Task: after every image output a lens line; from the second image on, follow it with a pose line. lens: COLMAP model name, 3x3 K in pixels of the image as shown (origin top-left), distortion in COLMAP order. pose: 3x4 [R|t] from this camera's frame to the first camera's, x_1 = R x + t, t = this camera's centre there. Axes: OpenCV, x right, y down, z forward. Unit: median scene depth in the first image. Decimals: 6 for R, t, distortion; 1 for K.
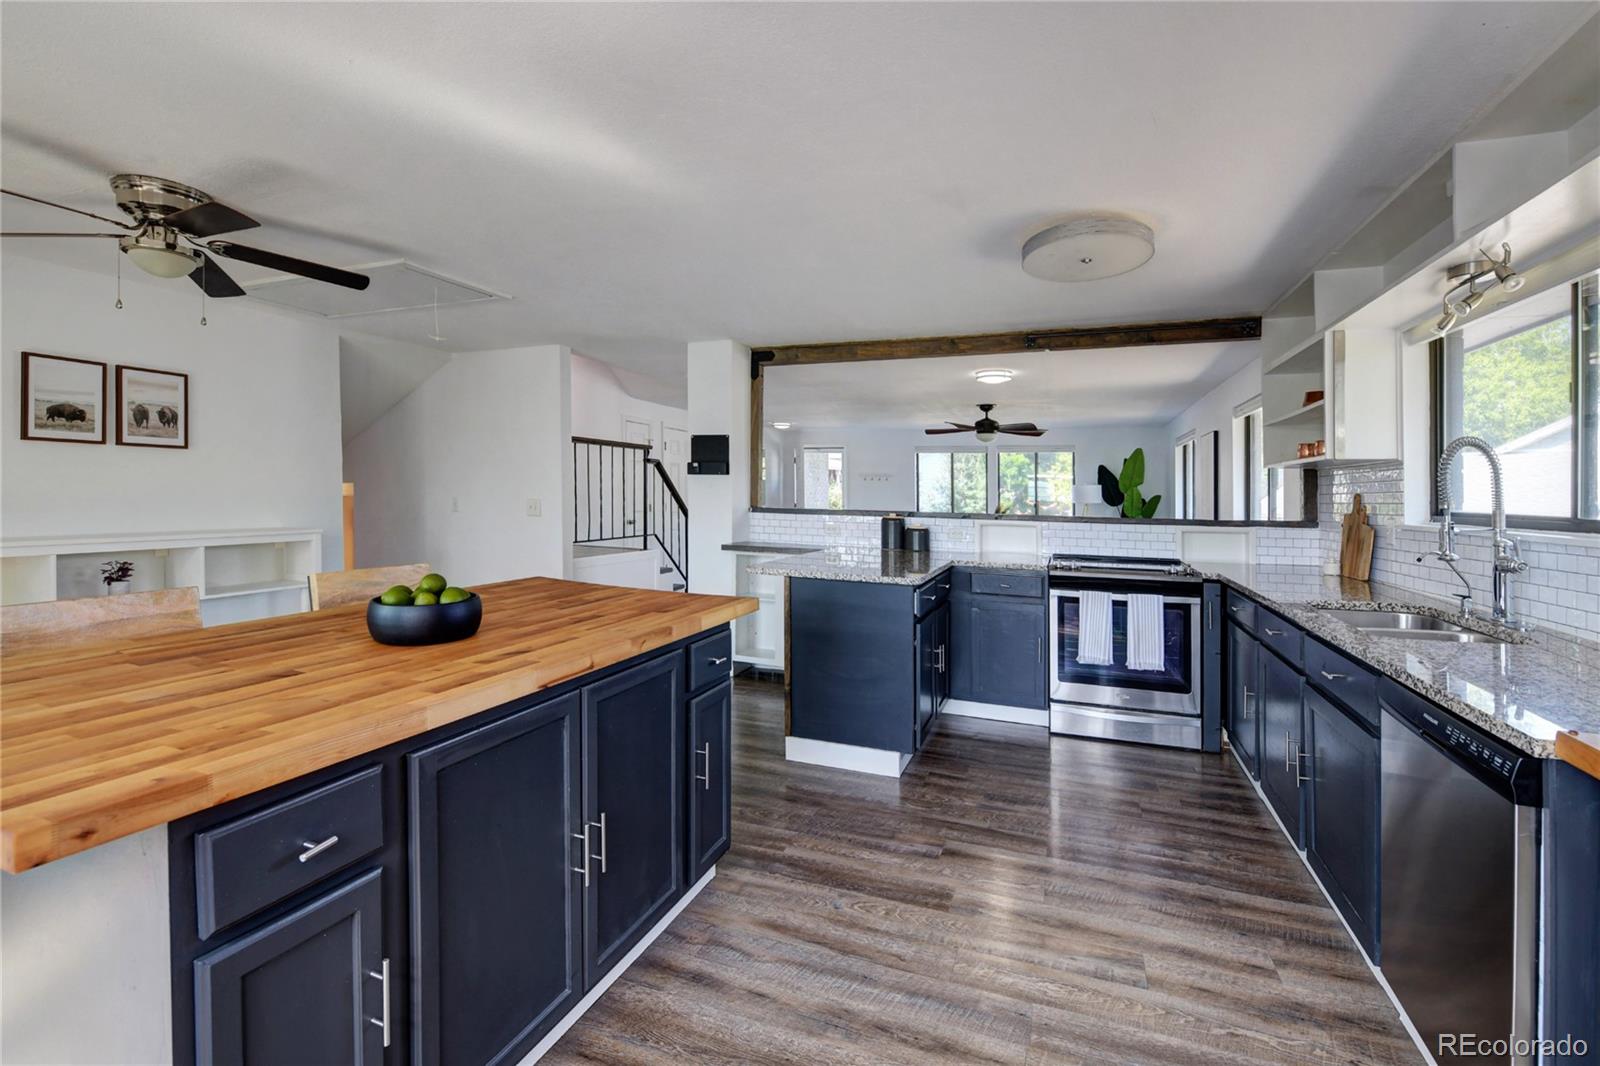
lens RADIAL K [[704.5, 0, 819.8], [0, 704.5, 499.3], [0, 0, 1]] dist [-0.000749, -0.000330]
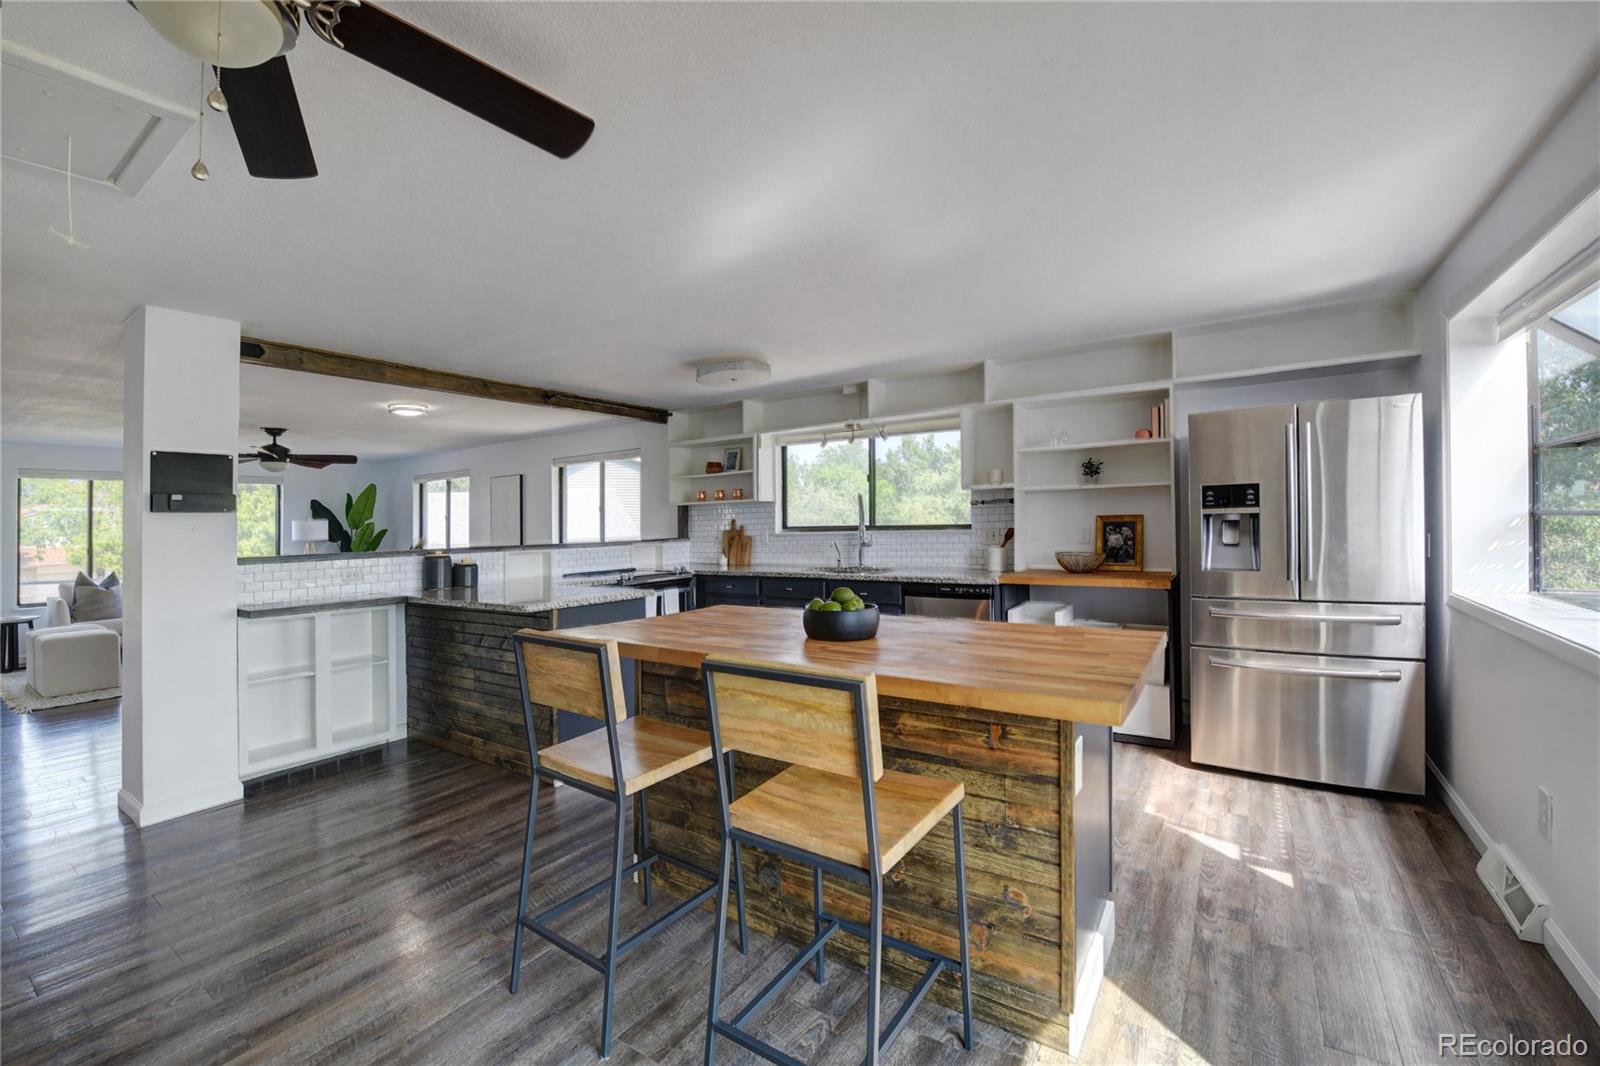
lens RADIAL K [[674.5, 0, 807.0], [0, 674.5, 531.8], [0, 0, 1]] dist [-0.007819, -0.001010]
pose [[0.220985, -0.035948, 0.974614, -0.646259], [0.035764, 0.998947, 0.028736, -0.013688], [-0.974621, 0.028506, 0.222038, 0.289436]]
